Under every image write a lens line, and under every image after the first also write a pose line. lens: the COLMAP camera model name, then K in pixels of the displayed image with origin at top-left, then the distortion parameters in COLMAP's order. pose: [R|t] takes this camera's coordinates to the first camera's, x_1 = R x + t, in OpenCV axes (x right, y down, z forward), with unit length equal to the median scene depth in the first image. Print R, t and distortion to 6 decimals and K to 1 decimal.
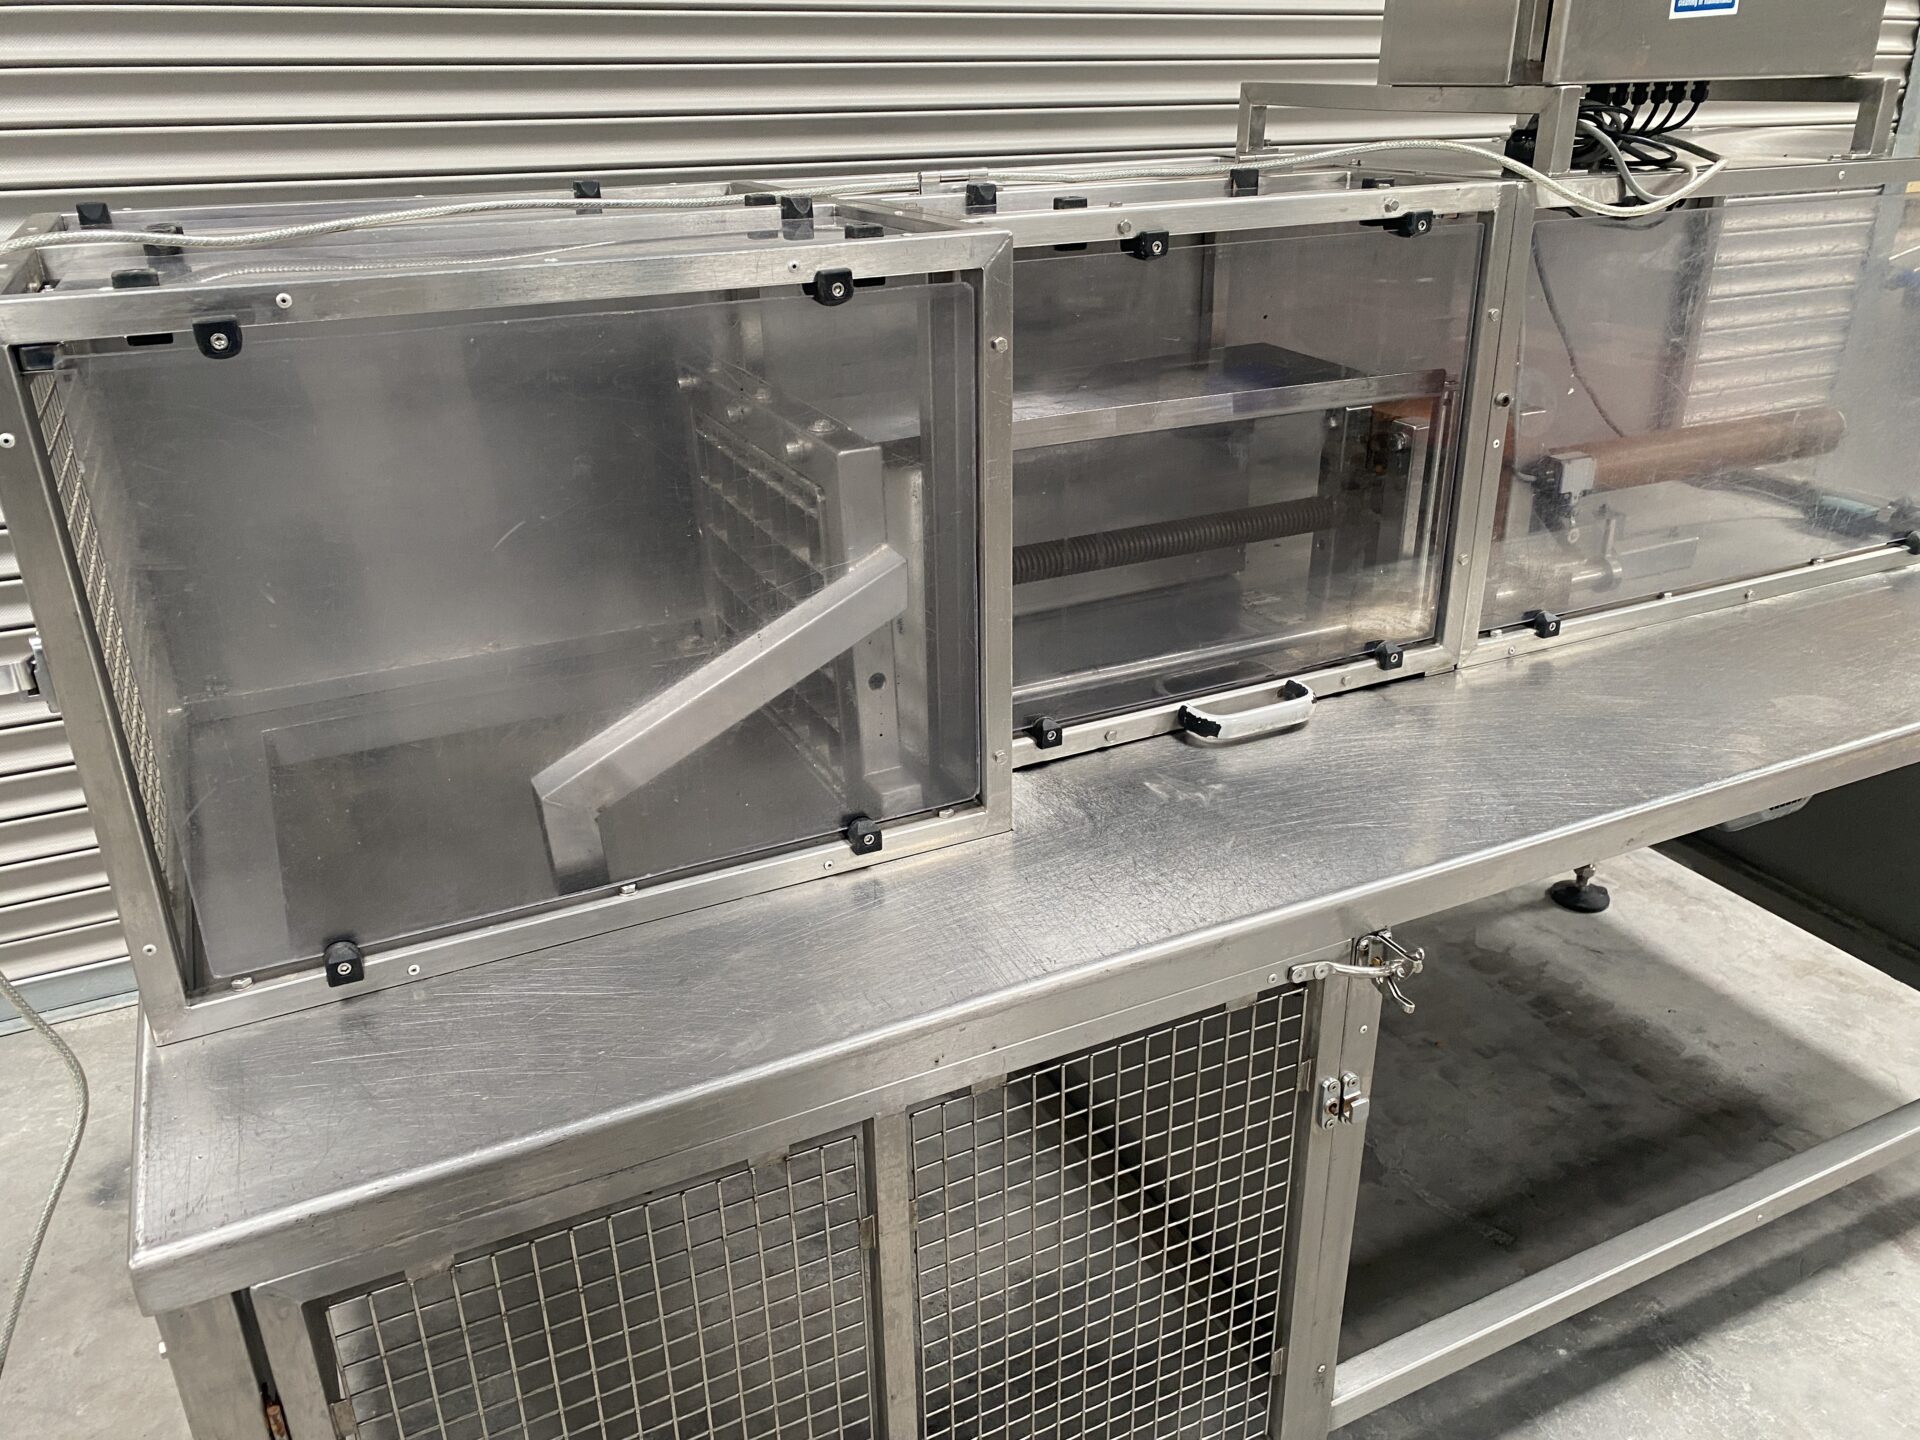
lens RADIAL K [[1448.1, 0, 971.3], [0, 1448.1, 712.3], [0, 0, 1]] dist [0.043853, -0.046801]
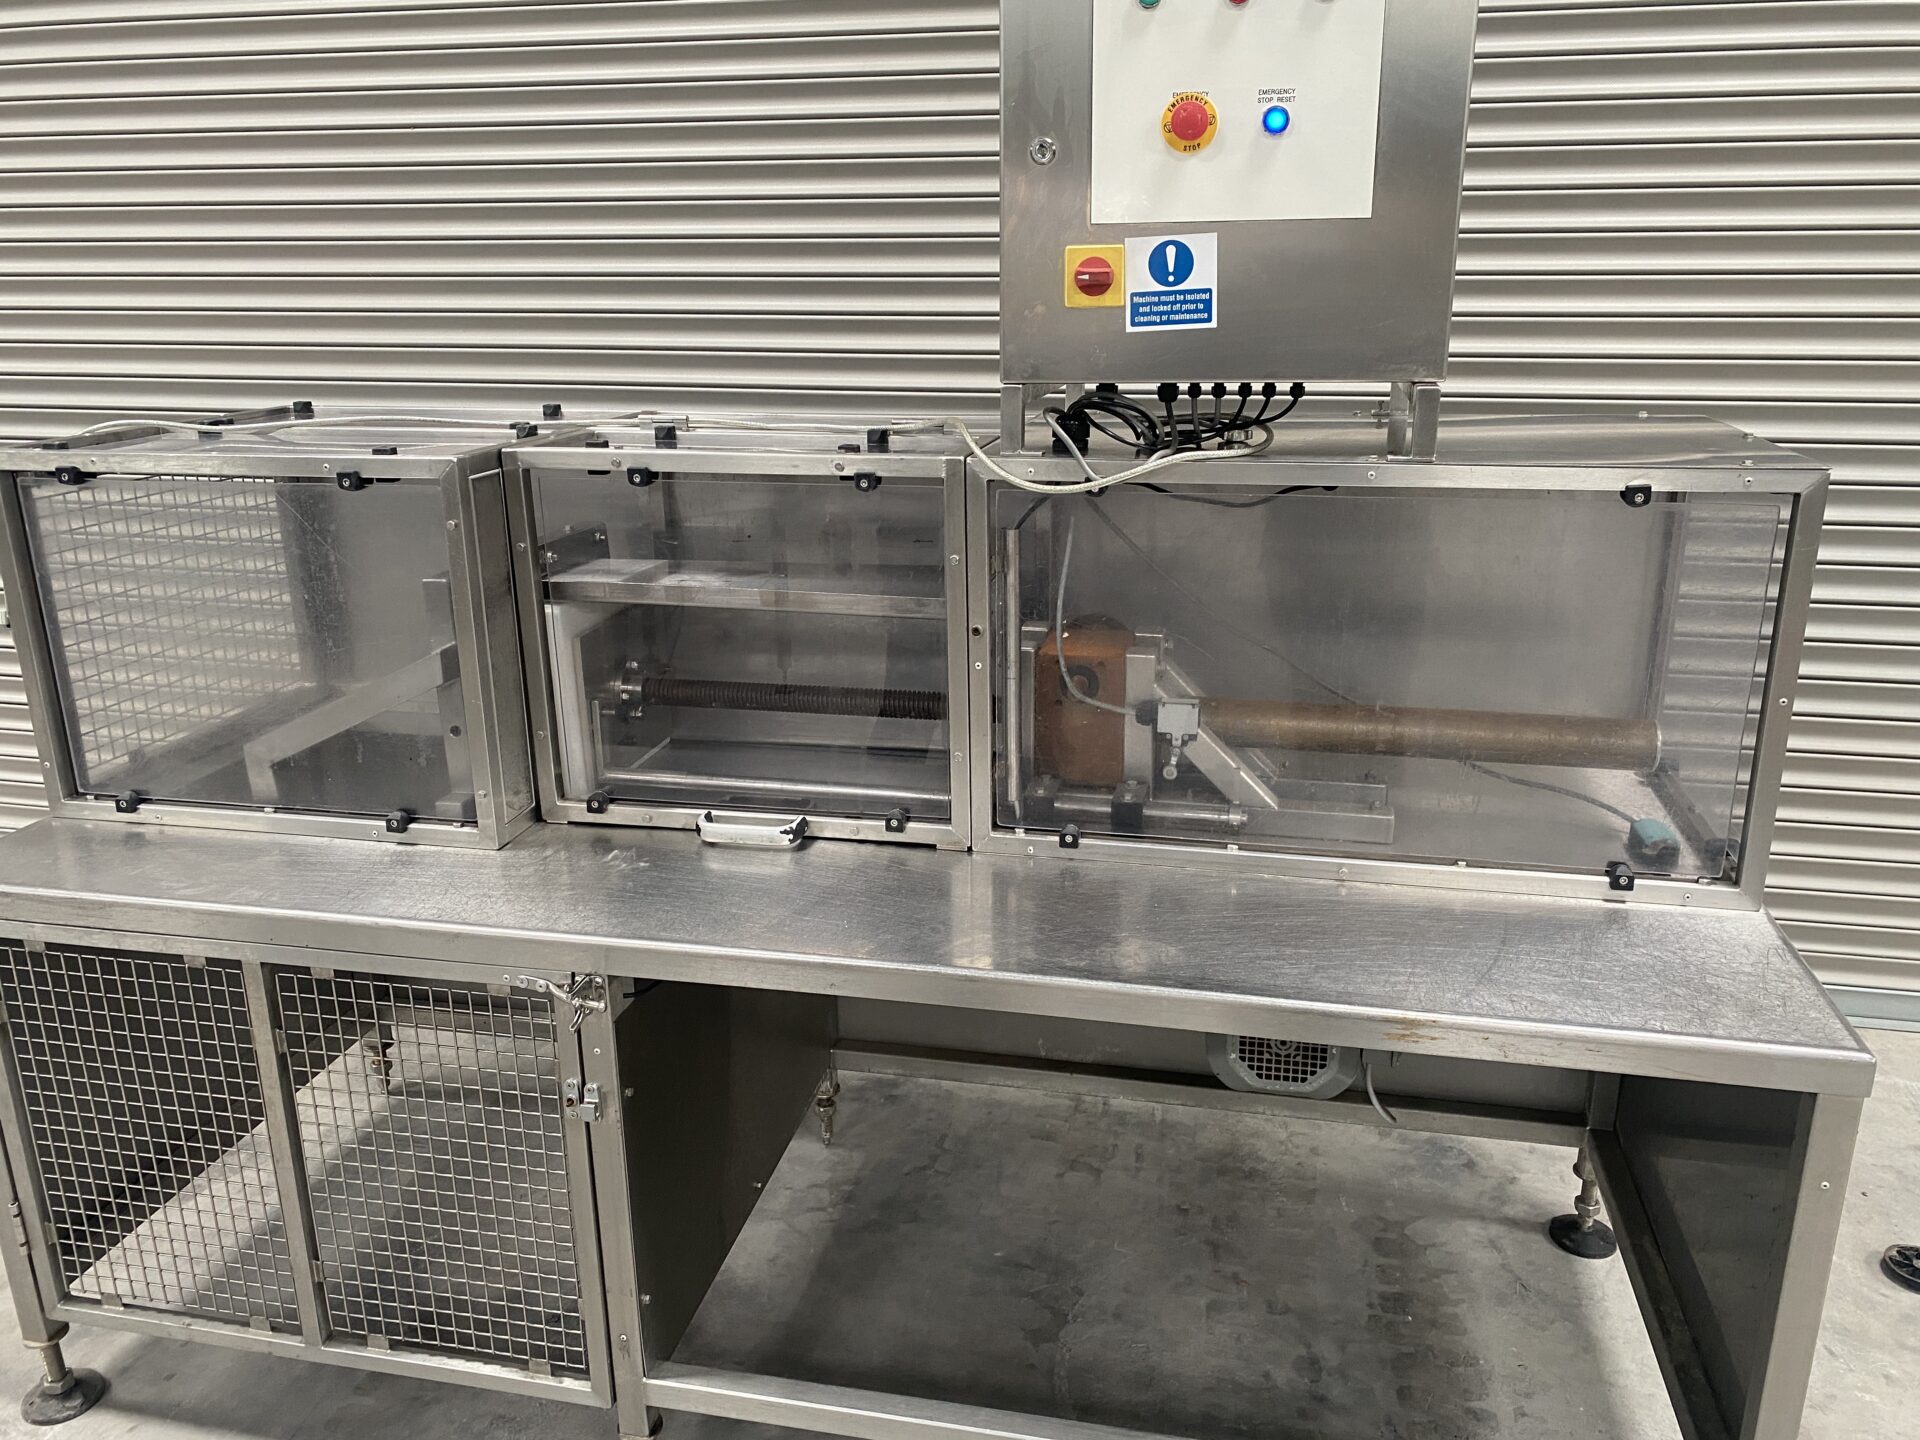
lens RADIAL K [[1448.1, 0, 972.5], [0, 1448.1, 721.0], [0, 0, 1]] dist [0.043853, -0.046801]
pose [[0.788363, 0.188347, -0.585670, 1.094628], [-0.251180, 0.967565, -0.026949, -0.110378], [0.561598, 0.168354, 0.810102, 0.045829]]
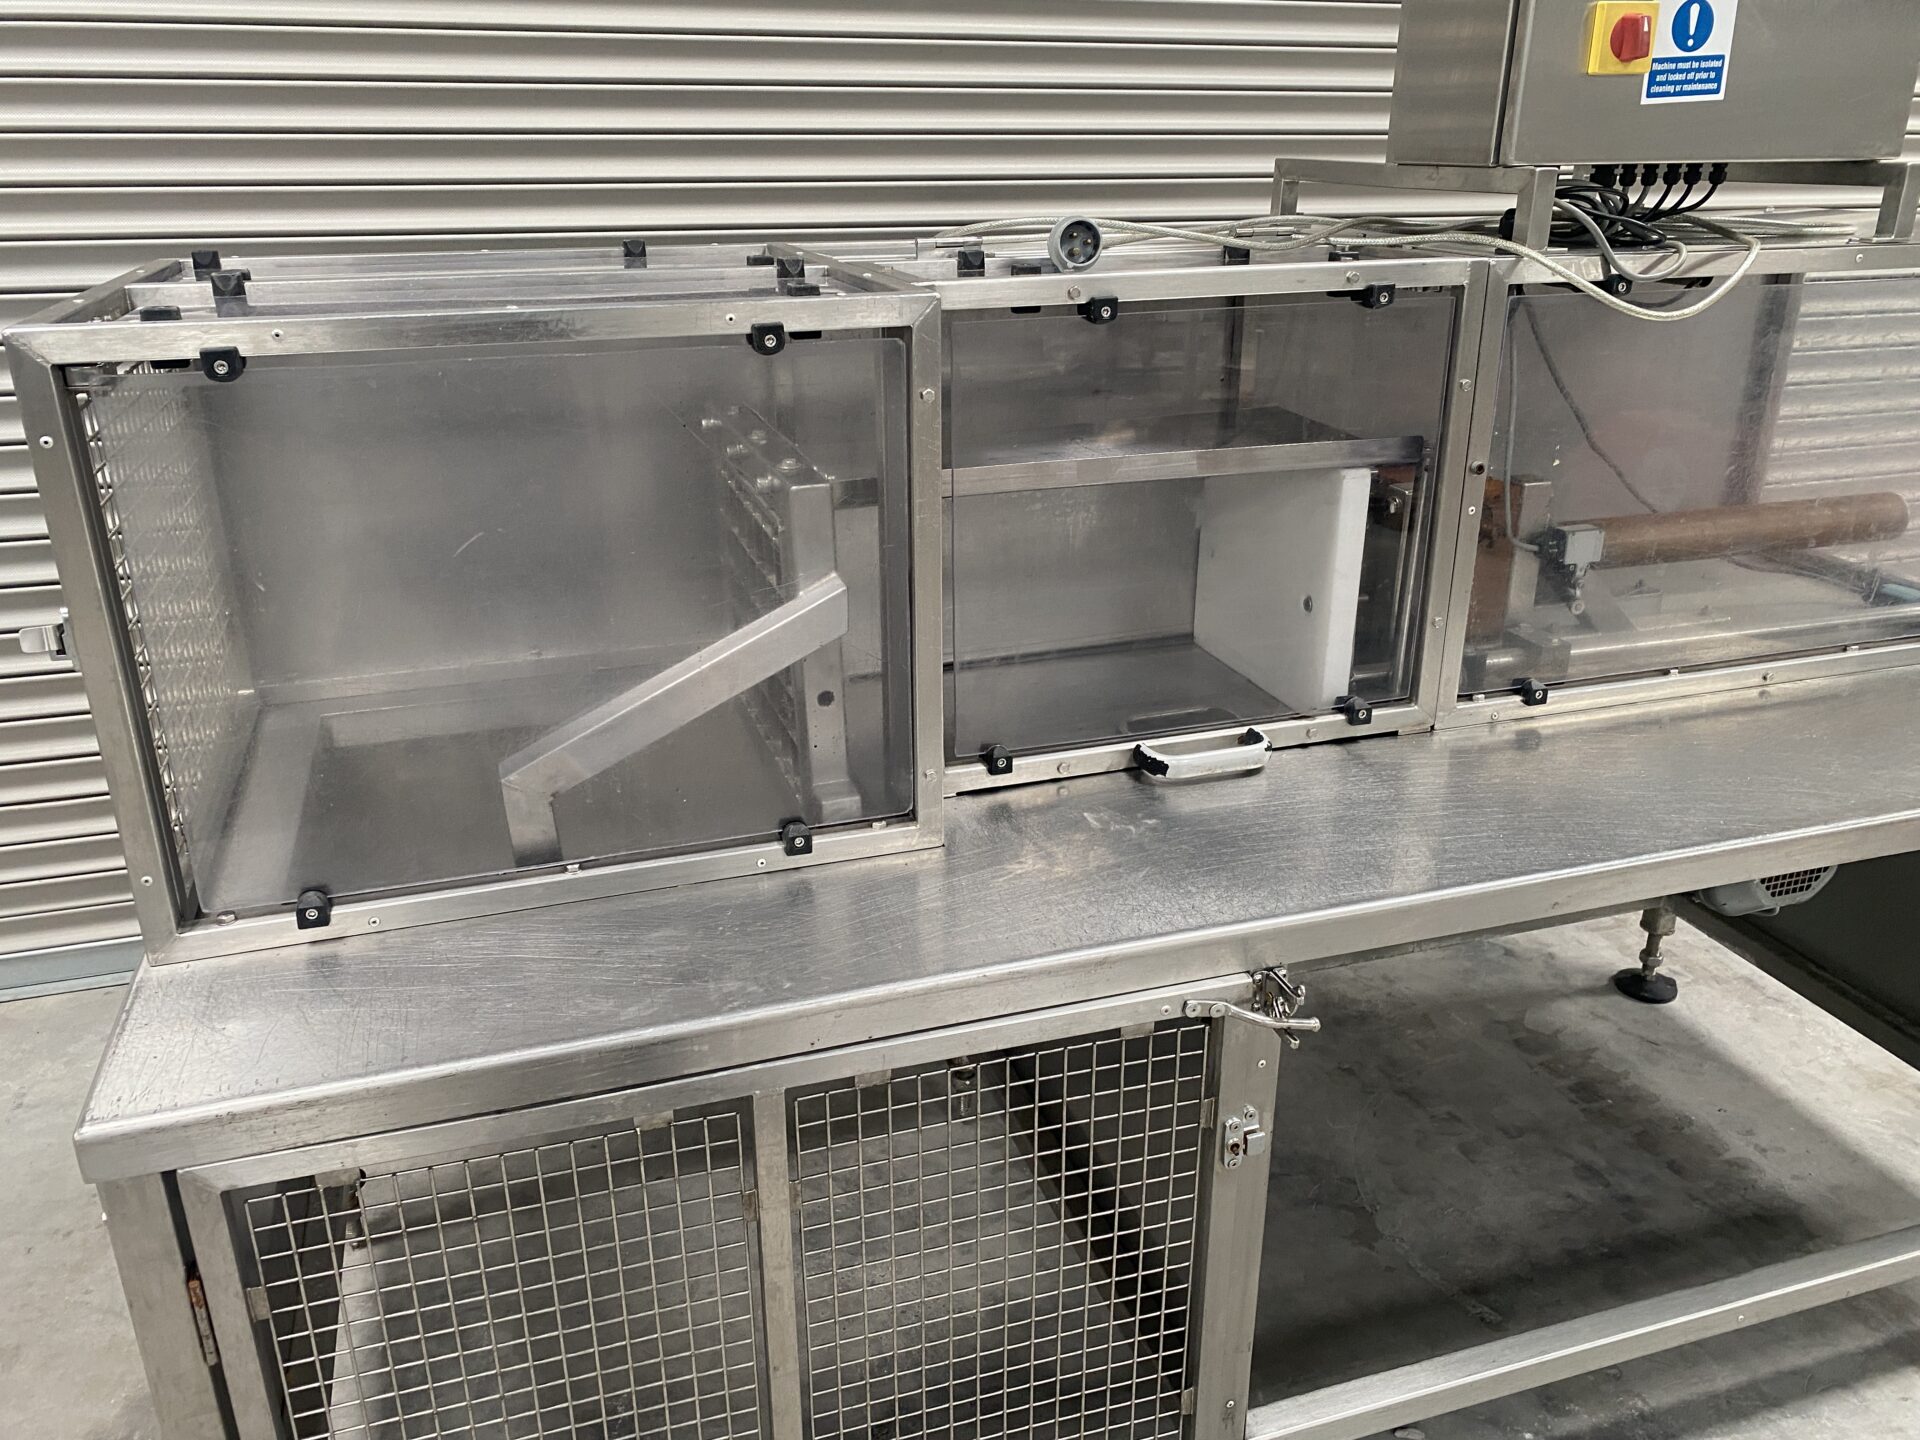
lens RADIAL K [[1448.1, 0, 951.6], [0, 1448.1, 704.7], [0, 0, 1]] dist [0.043853, -0.046801]
pose [[0.989022, 0.061573, -0.134328, 0.150274], [-0.067294, 0.996991, -0.038465, 0.015790], [0.131555, 0.047082, 0.990190, -0.053756]]
